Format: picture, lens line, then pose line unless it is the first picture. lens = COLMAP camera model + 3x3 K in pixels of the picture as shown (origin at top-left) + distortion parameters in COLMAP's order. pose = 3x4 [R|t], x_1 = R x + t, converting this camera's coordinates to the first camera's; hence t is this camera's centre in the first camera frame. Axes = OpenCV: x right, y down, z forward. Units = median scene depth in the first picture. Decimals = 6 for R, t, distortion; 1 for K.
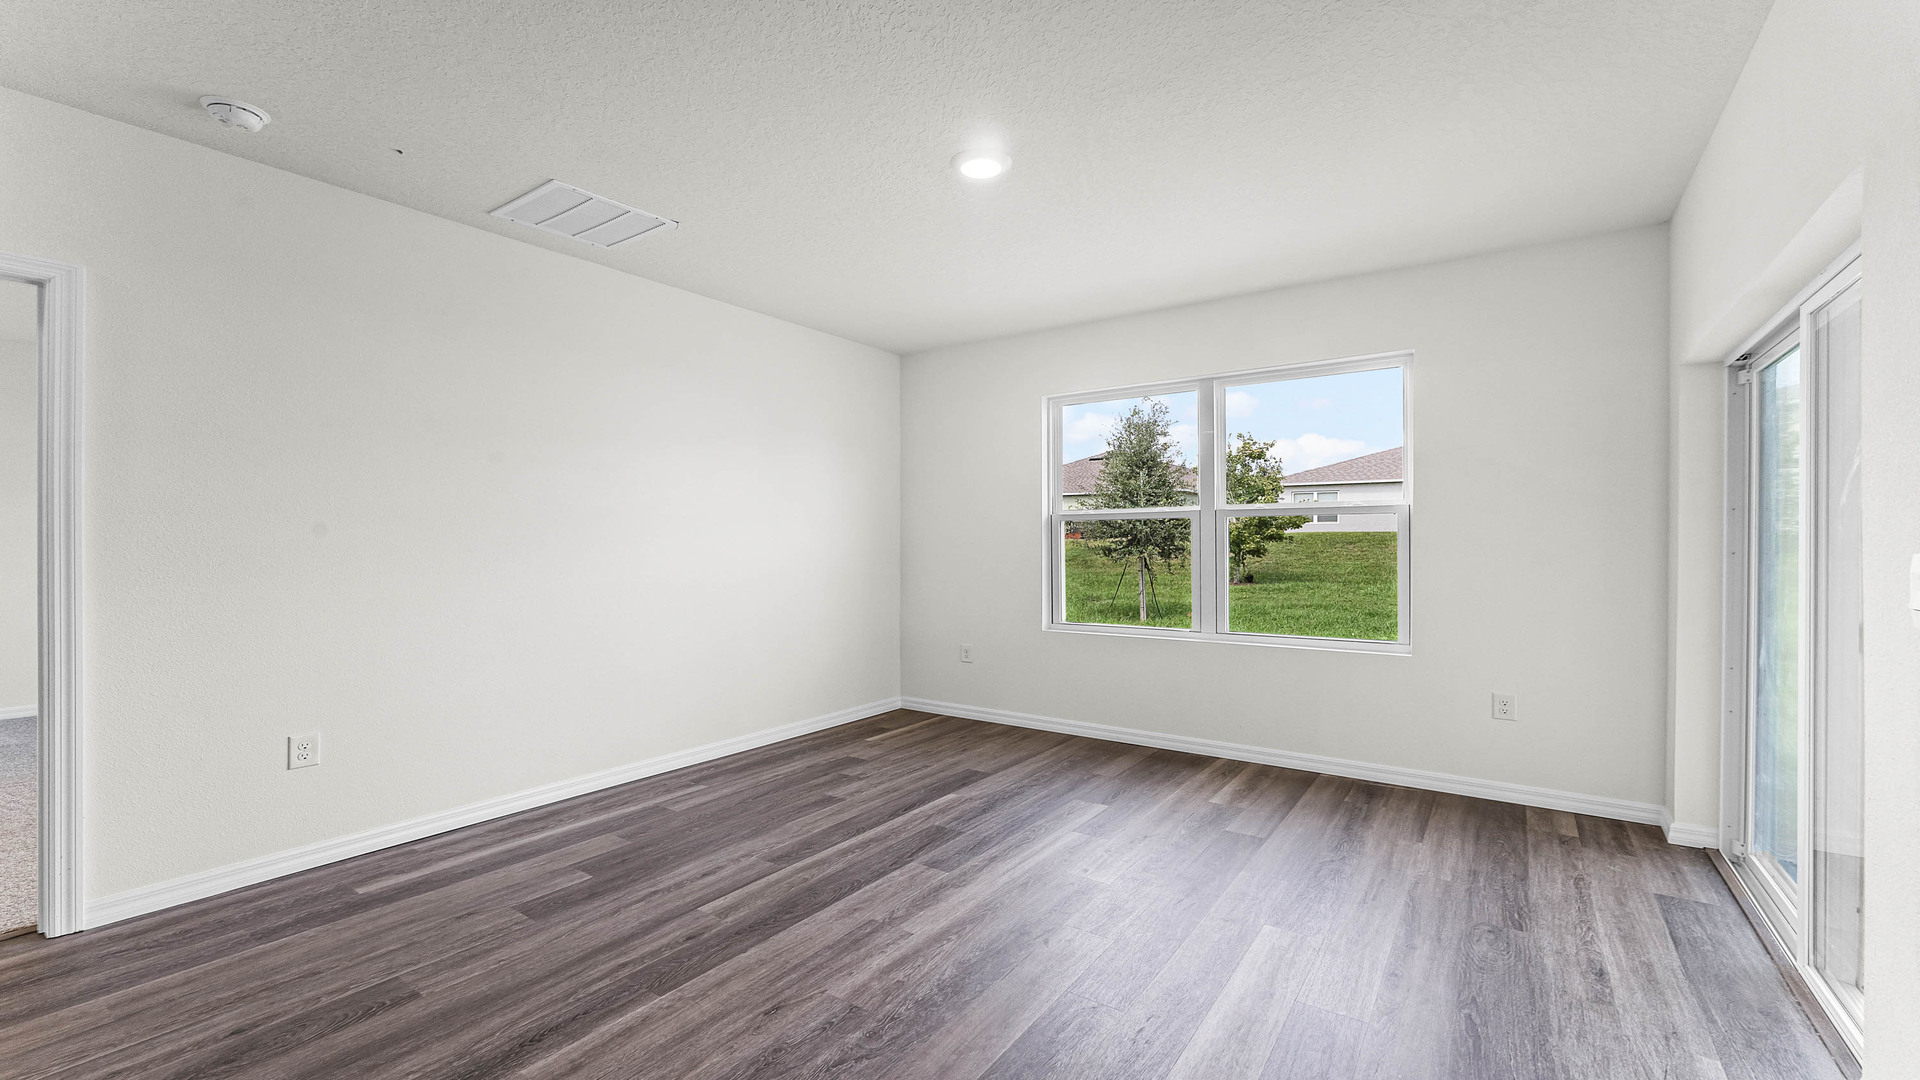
lens RADIAL K [[788.3, 0, 961.3], [0, 788.3, 540.2], [0, 0, 1]] dist [0.001197, 0.000057]
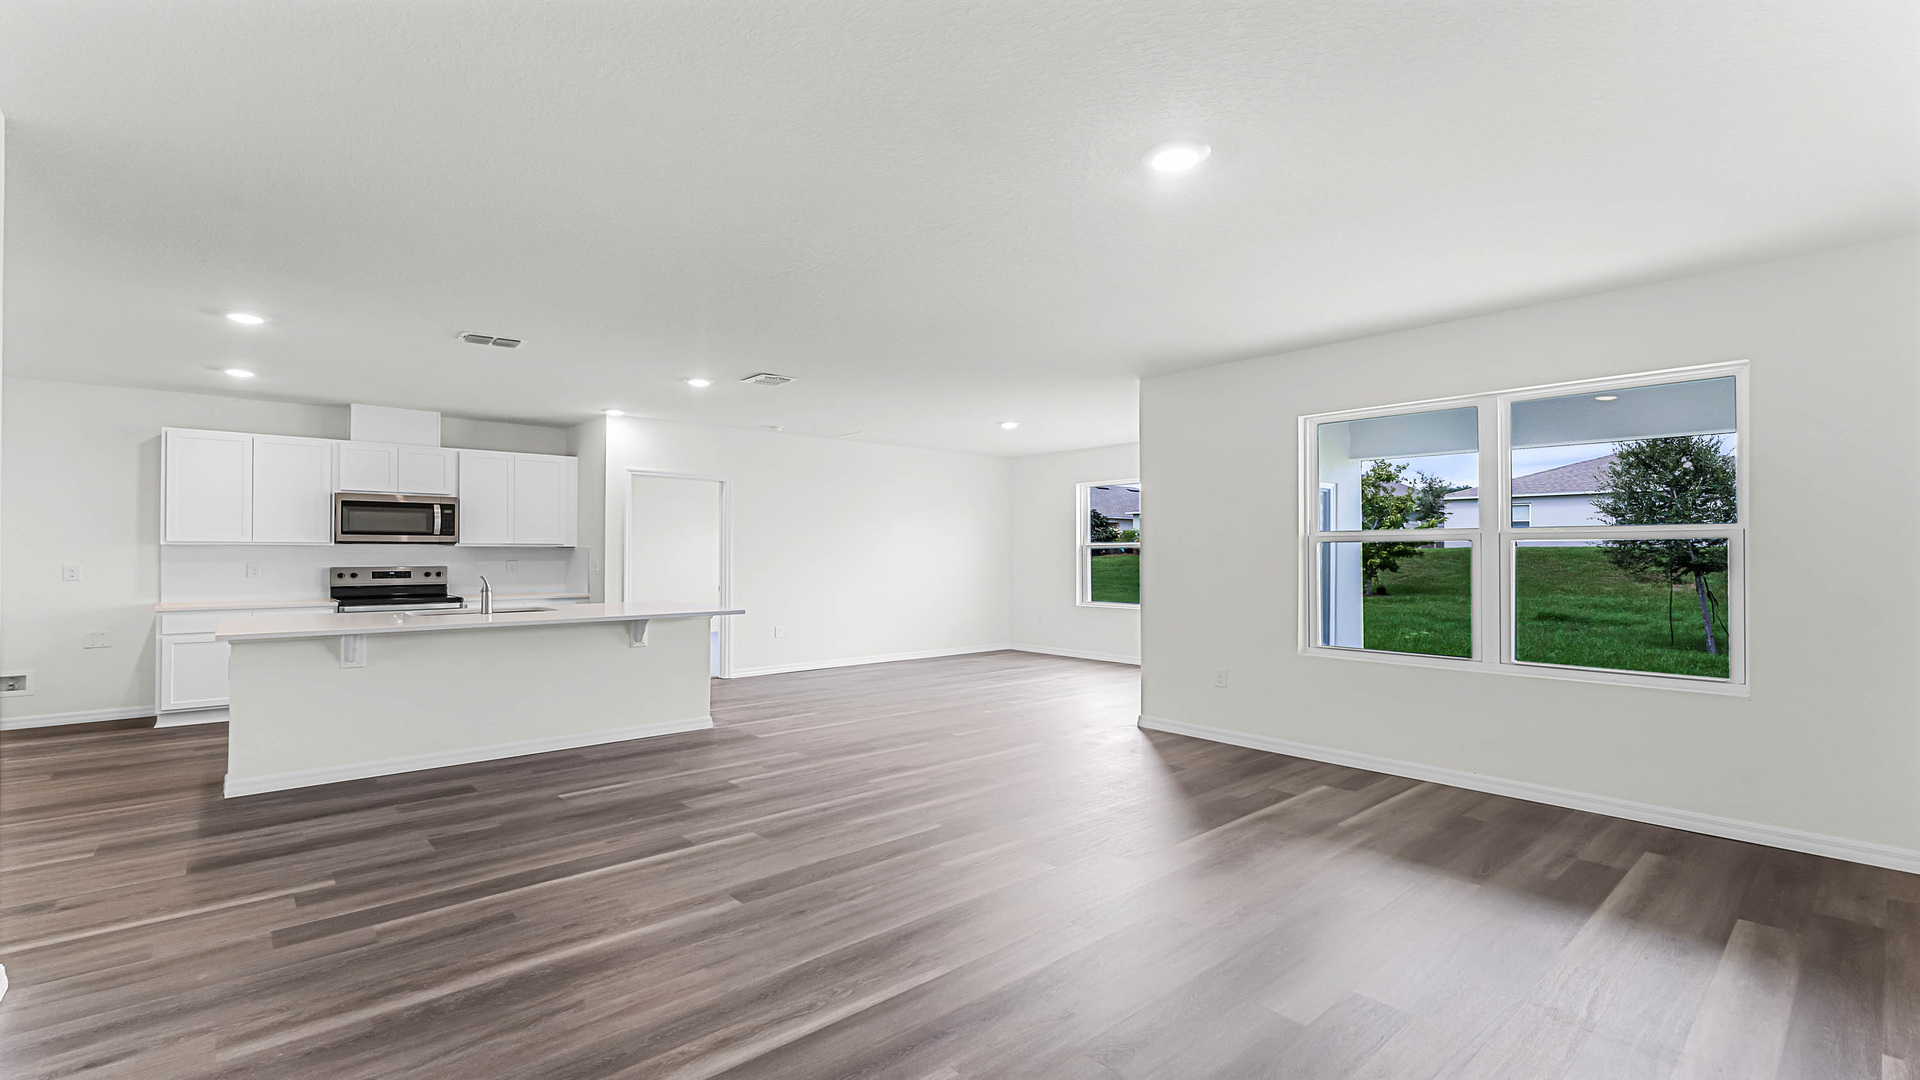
lens RADIAL K [[846.9, 0, 959.4], [0, 846.9, 539.4], [0, 0, 1]] dist [0.017824, 0.000102]
pose [[0.971391, -0.002095, -0.237478, 0.080407], [-0.001341, 0.999897, -0.014305, -0.004557], [0.237483, 0.014214, 0.971288, -0.261794]]
